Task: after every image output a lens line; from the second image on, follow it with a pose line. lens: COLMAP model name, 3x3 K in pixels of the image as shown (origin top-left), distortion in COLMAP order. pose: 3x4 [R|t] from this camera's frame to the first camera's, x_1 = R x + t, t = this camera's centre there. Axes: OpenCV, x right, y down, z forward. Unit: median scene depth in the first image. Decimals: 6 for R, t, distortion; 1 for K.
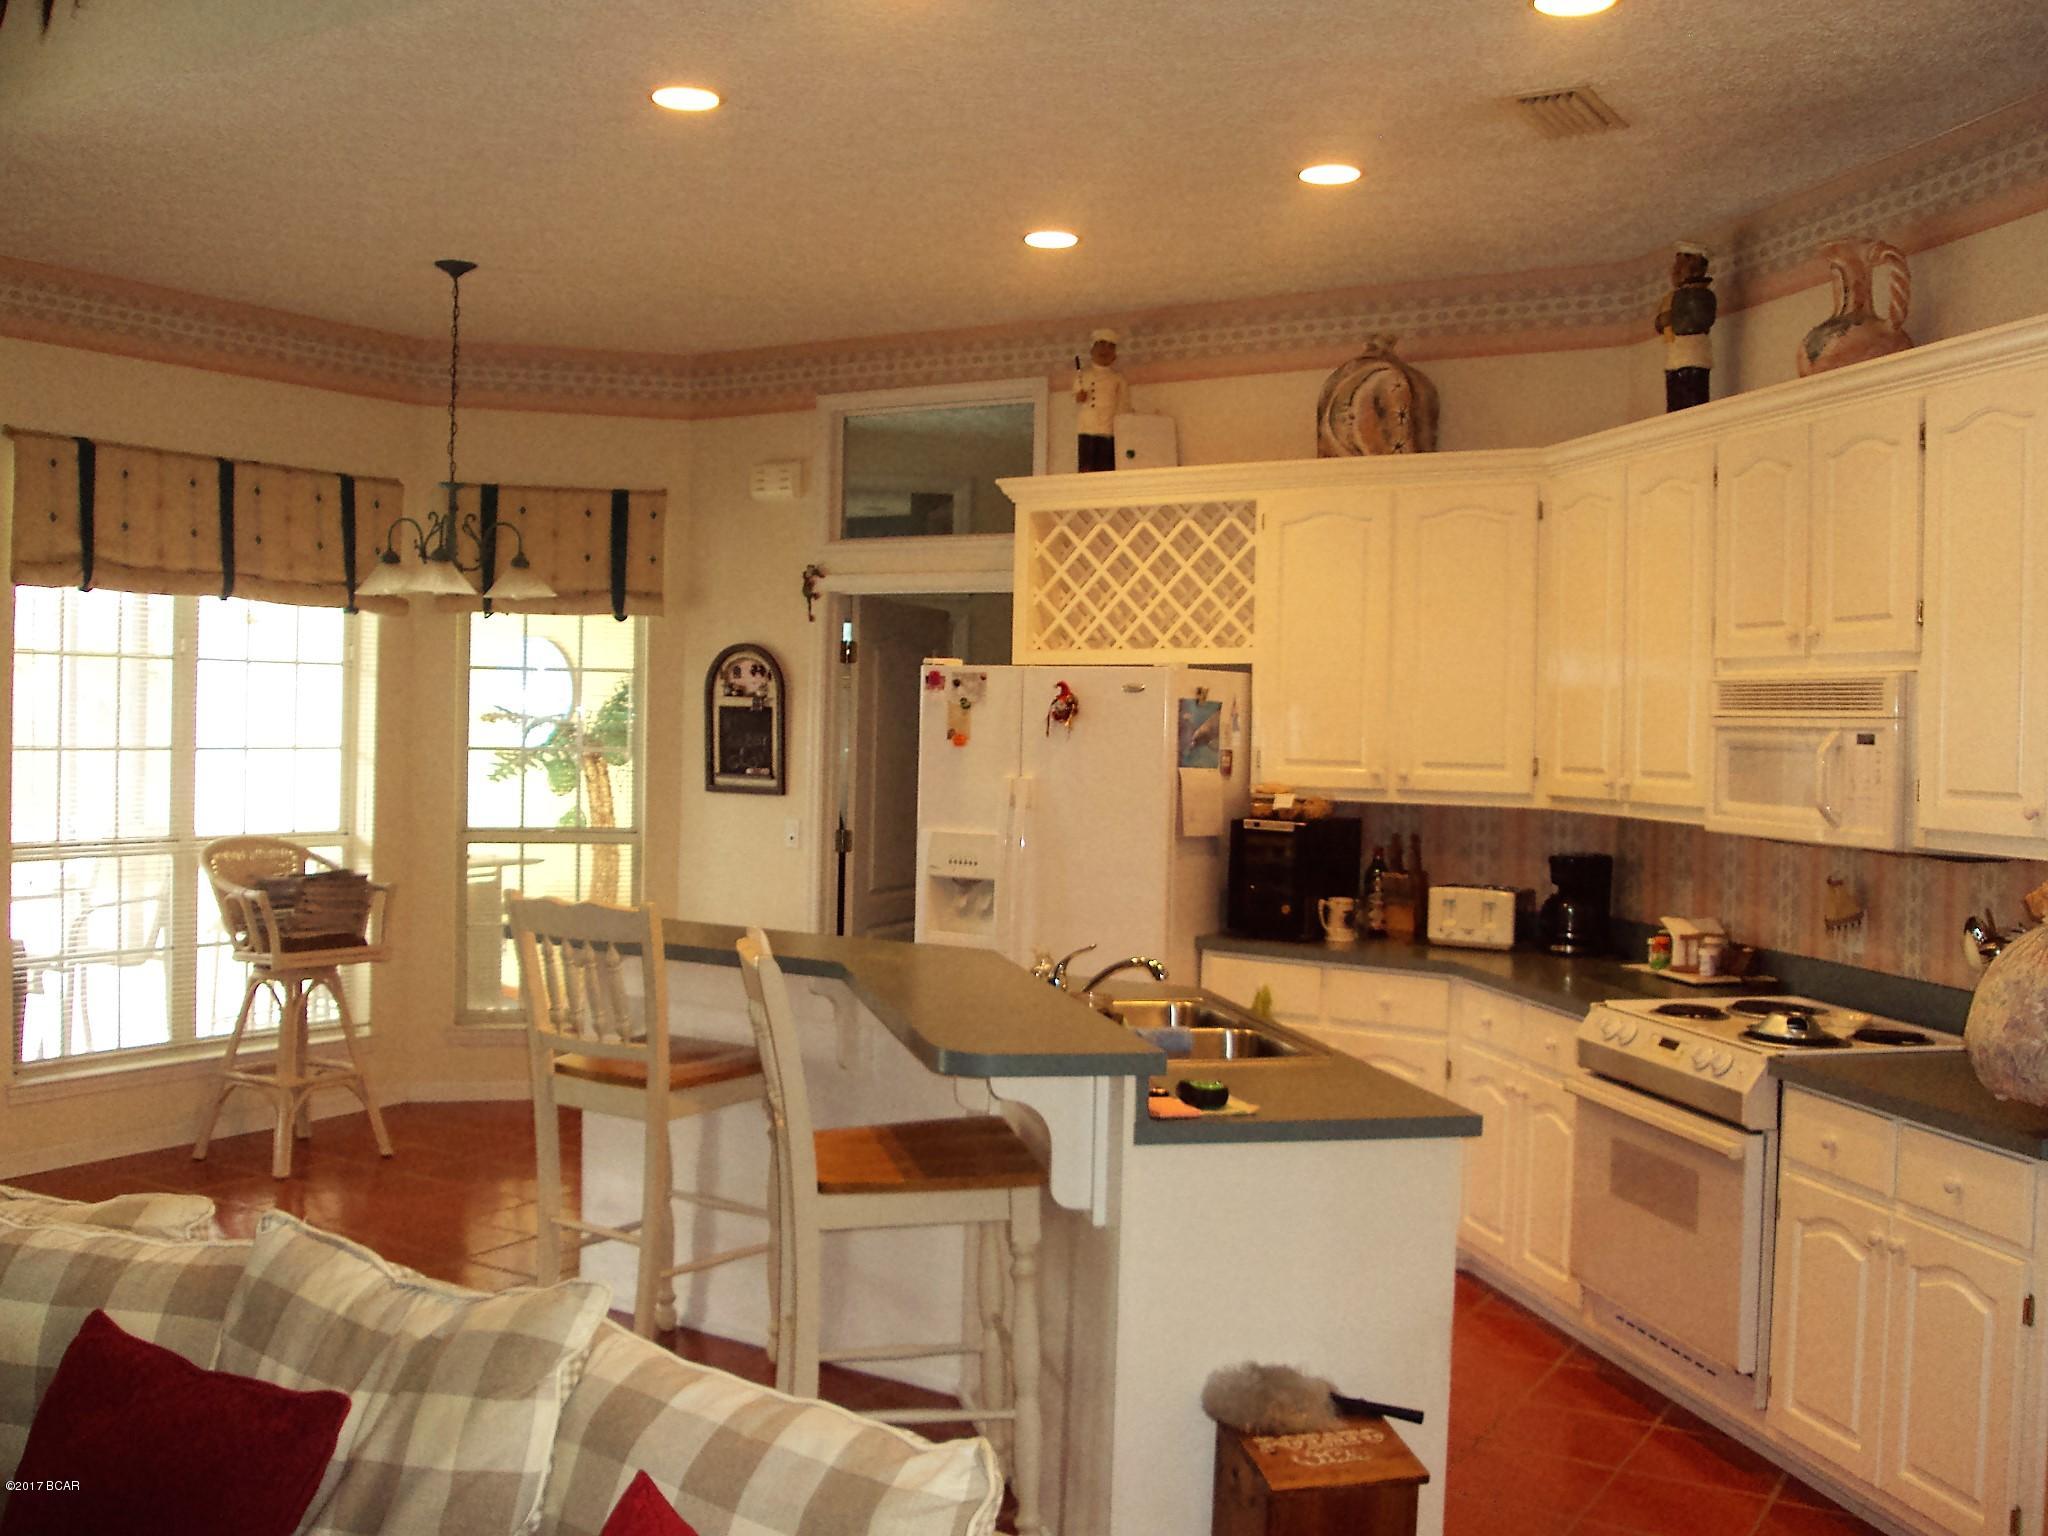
lens RADIAL K [[2015.2, 0, 1024.0], [0, 2015.2, 768.0], [0, 0, 1]] dist [-0.093119, 0.000885]
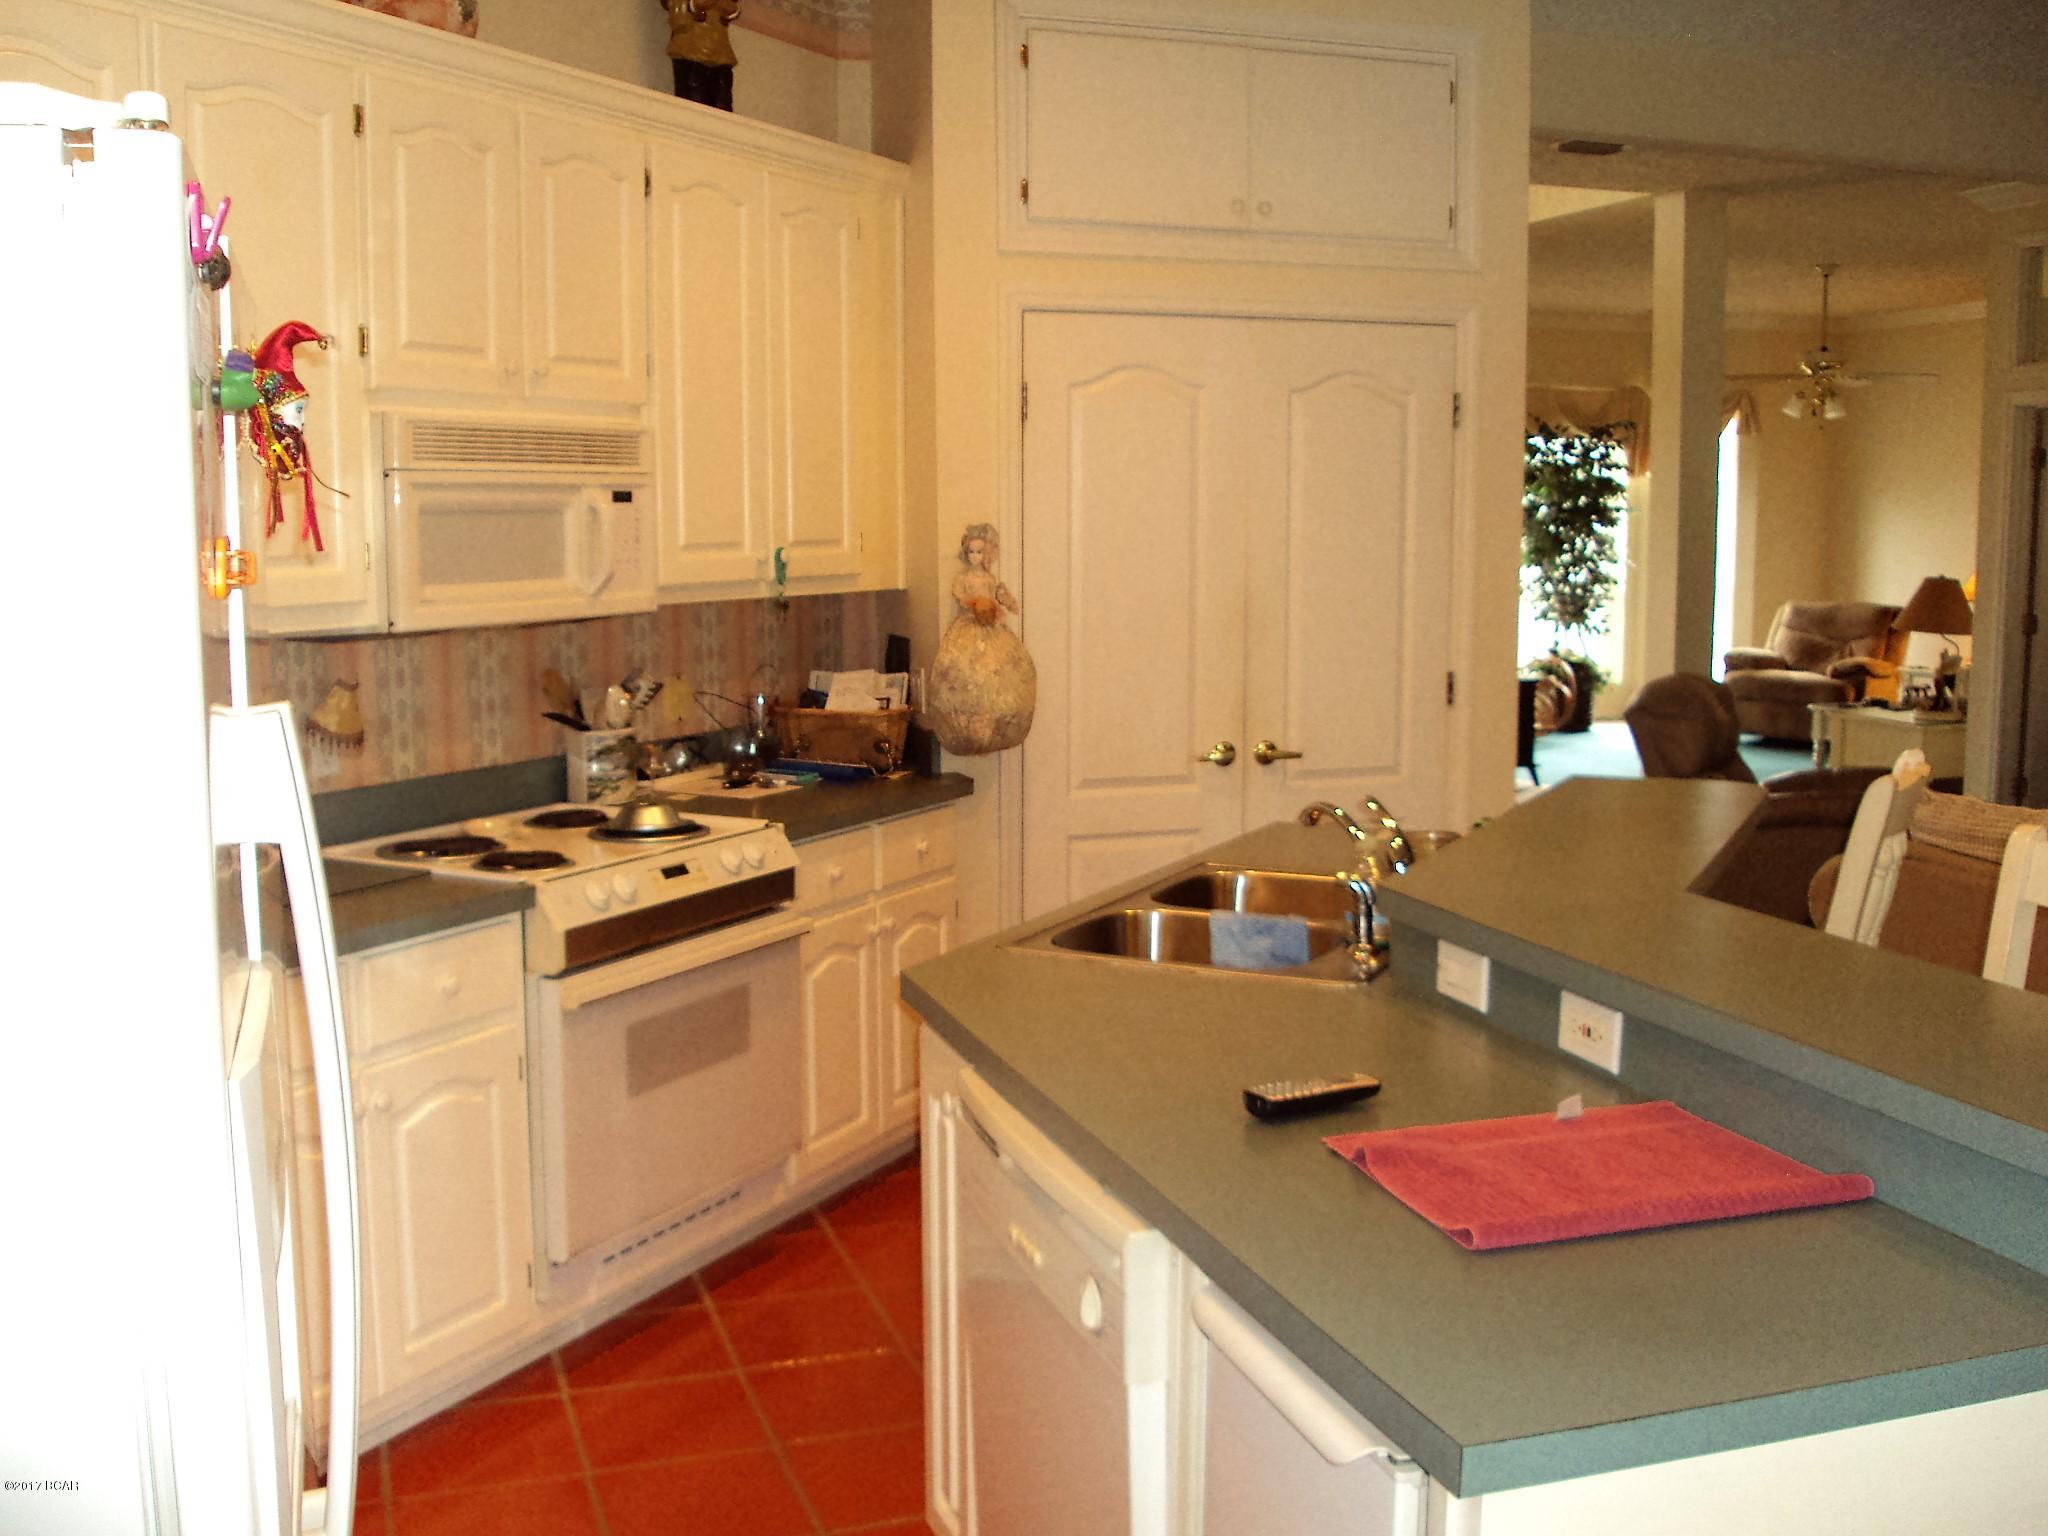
lens RADIAL K [[2015.2, 0, 1024.0], [0, 2015.2, 768.0], [0, 0, 1]] dist [-0.093119, 0.000885]
pose [[-0.785599, -0.094325, 0.611504, -0.298567], [0.004661, 0.987381, 0.158293, -0.035380], [-0.618719, 0.127205, -0.775246, 1.570252]]
